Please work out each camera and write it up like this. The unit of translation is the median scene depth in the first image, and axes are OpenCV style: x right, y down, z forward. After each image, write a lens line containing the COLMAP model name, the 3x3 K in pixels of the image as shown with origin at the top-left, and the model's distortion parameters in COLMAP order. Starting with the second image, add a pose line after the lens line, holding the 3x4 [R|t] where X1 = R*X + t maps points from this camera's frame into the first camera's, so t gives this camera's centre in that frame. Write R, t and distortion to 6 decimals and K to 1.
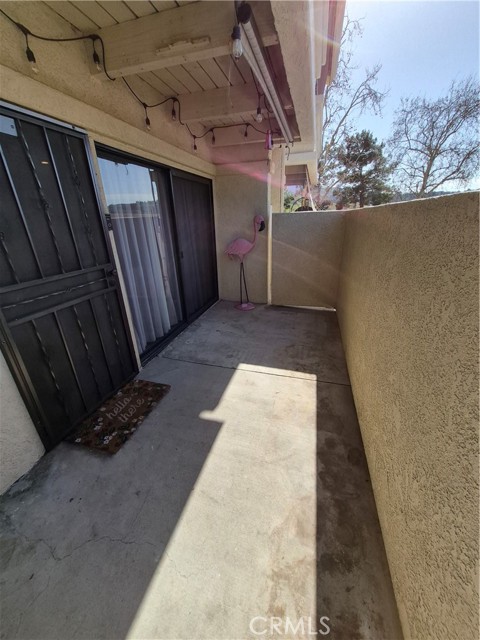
lens RADIAL K [[249.2, 0, 240.9], [0, 249.2, 319.9], [0, 0, 1]] dist [-0.001212, 0.000215]
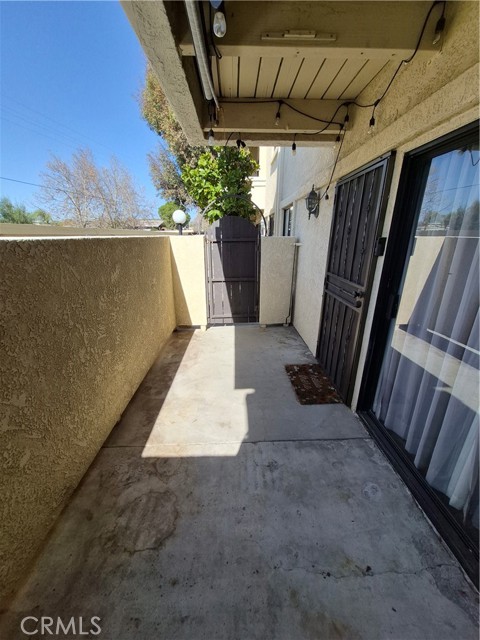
lens RADIAL K [[249.2, 0, 240.5], [0, 249.2, 320.6], [0, 0, 1]] dist [-0.001212, 0.000215]
pose [[-0.954892, 0.112776, -0.274706, 0.196272], [-0.098118, 0.753300, 0.650317, -0.637245], [0.280276, 0.647936, -0.708255, 1.462891]]
